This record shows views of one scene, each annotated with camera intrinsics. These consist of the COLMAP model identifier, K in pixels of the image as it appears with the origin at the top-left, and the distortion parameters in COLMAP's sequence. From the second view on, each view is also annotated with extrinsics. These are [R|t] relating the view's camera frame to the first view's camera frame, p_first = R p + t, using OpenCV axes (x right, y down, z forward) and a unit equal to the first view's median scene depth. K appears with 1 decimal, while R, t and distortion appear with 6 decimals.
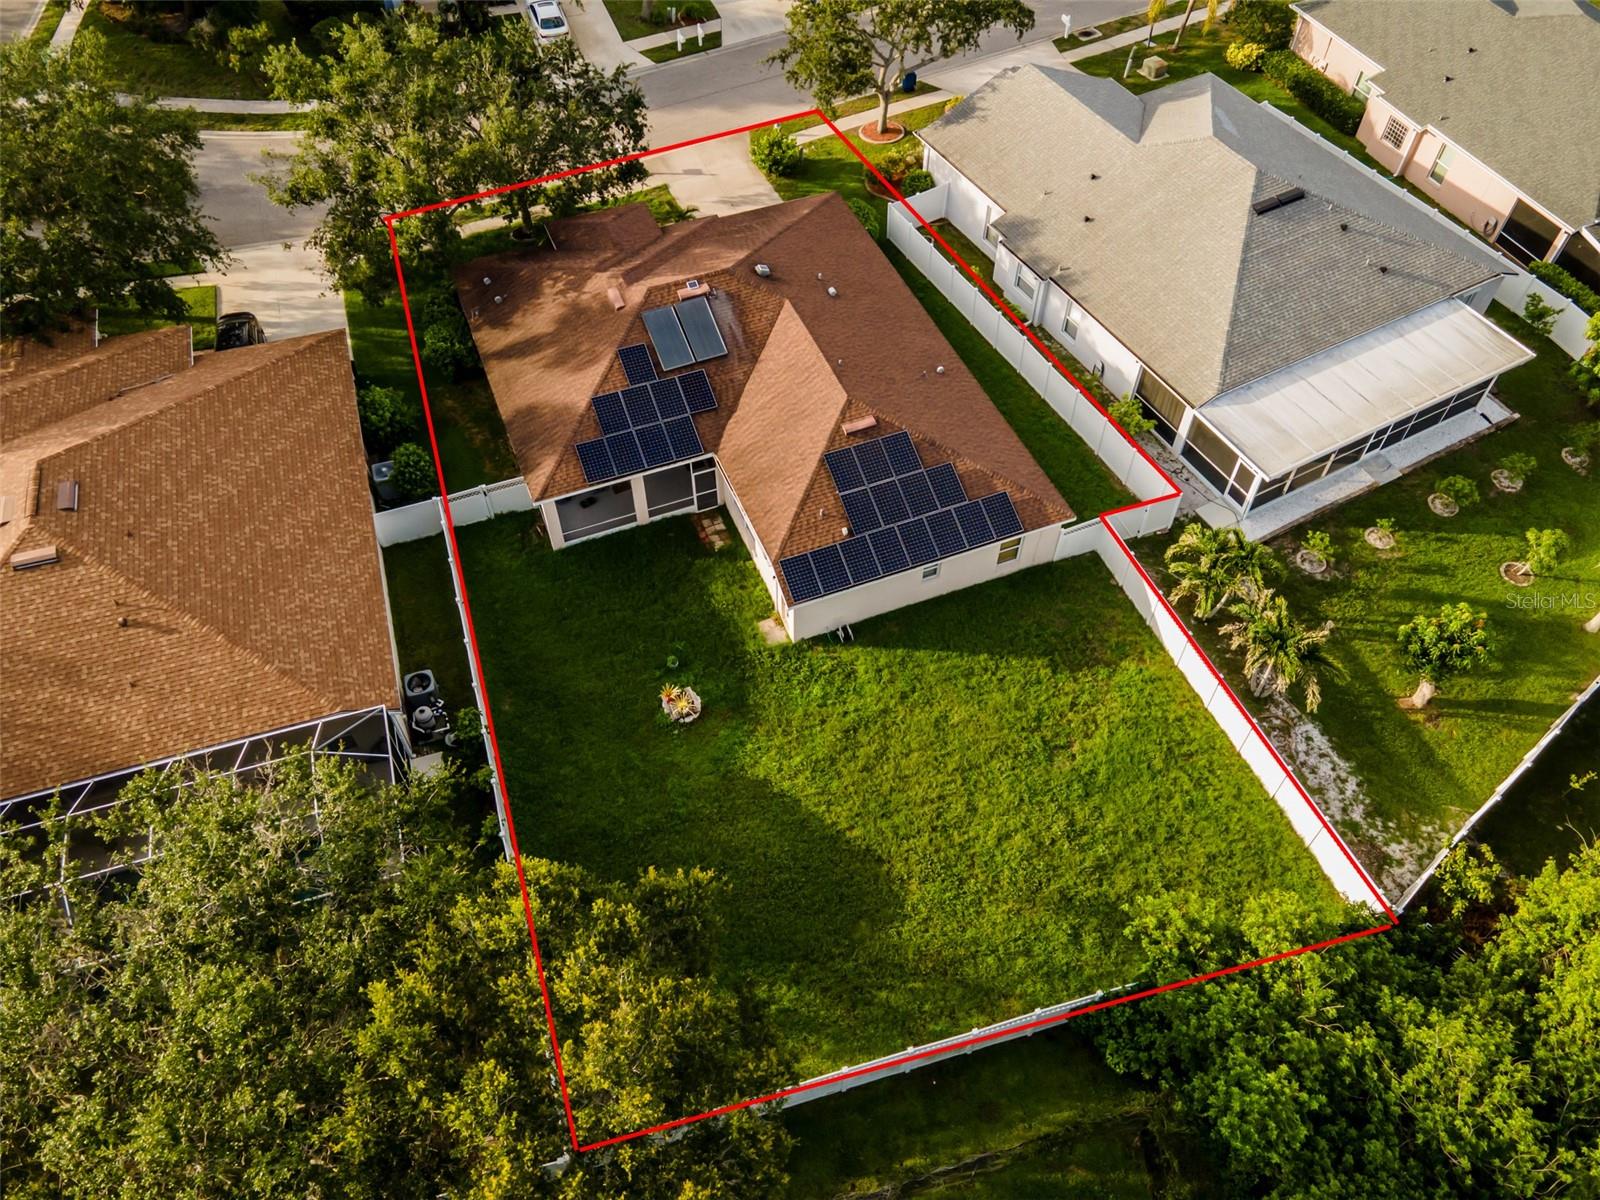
lens RADIAL K [[1148.5, 0, 807.0], [0, 1148.5, 601.2], [0, 0, 1]] dist [0.053754, 0.002896]
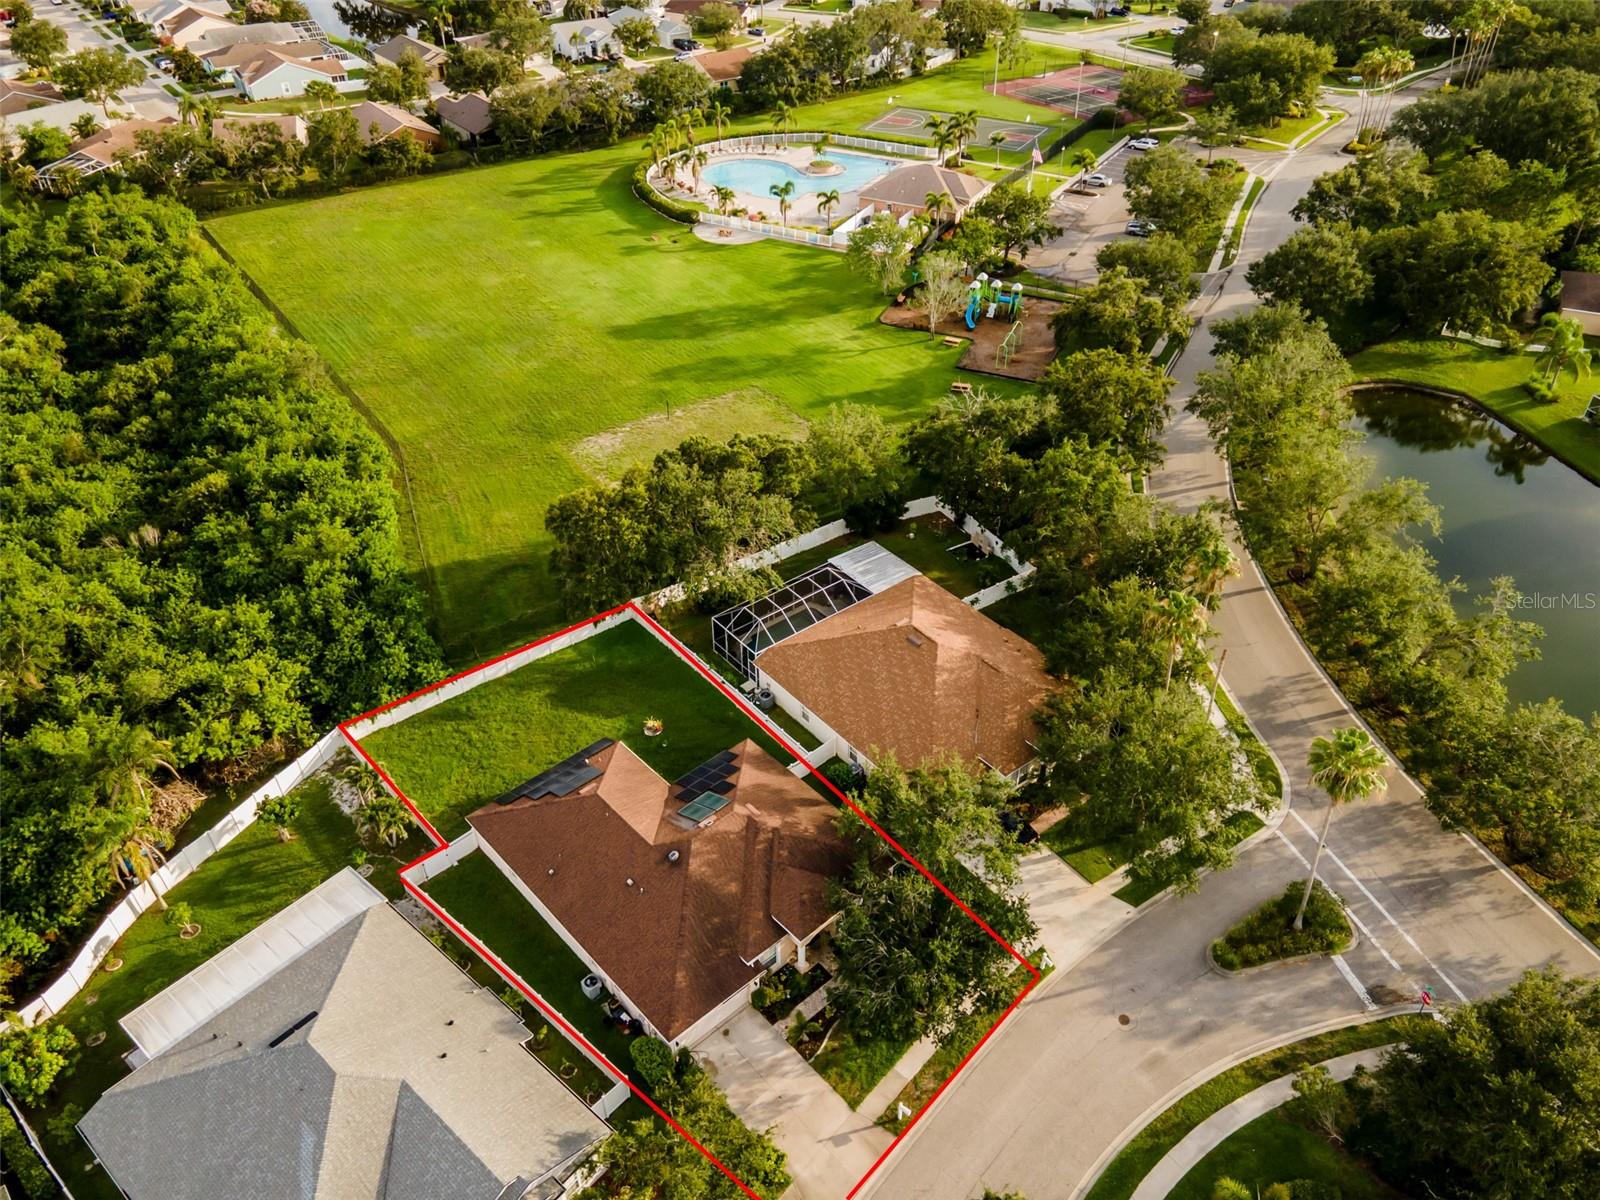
lens RADIAL K [[1148.5, 0, 807.0], [0, 1148.5, 601.2], [0, 0, 1]] dist [0.053754, 0.002896]
pose [[-0.937721, 0.218207, -0.270307, 0.143679], [-0.268446, 0.038713, 0.962517, -1.958480], [0.220492, 0.975134, 0.022275, 0.736735]]
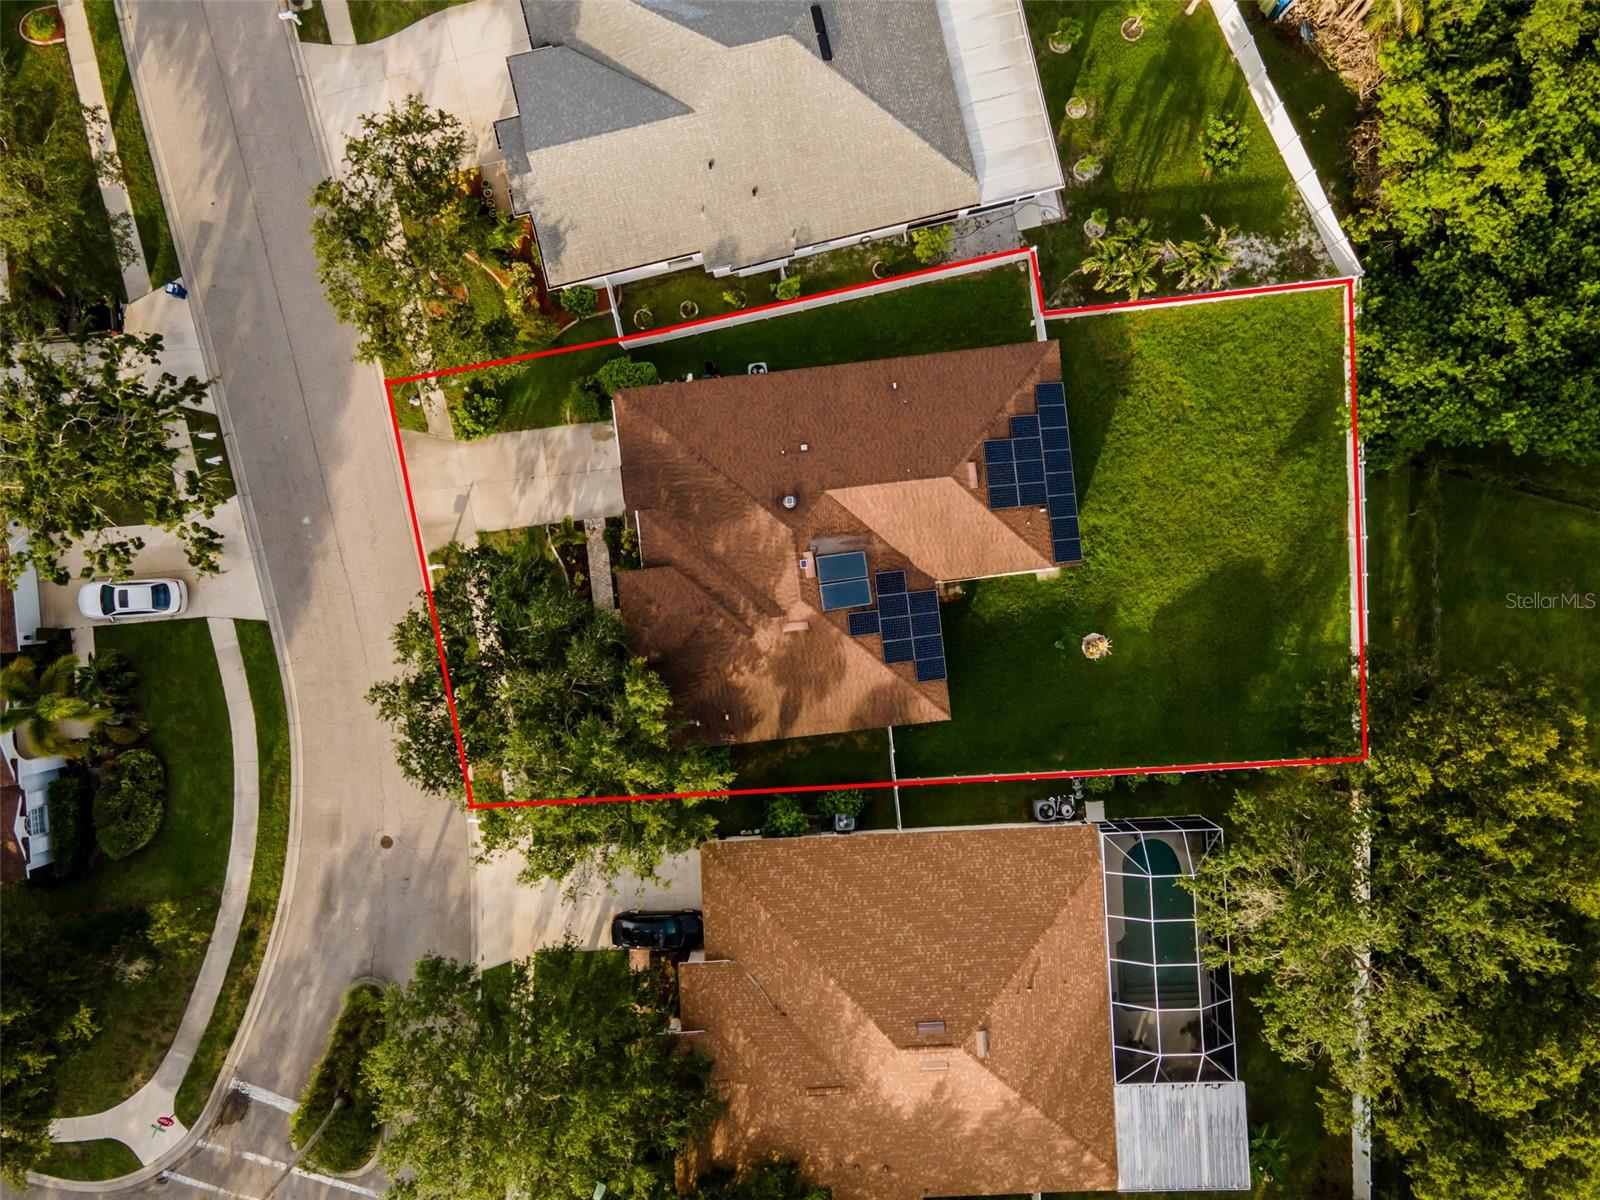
lens RADIAL K [[1148.5, 0, 807.0], [0, 1148.5, 601.2], [0, 0, 1]] dist [0.053754, 0.002896]
pose [[0.269484, -0.963005, -0.000800, -0.142995], [0.762295, 0.212810, 0.611243, -1.060946], [-0.588459, -0.165329, 0.791443, 0.038845]]
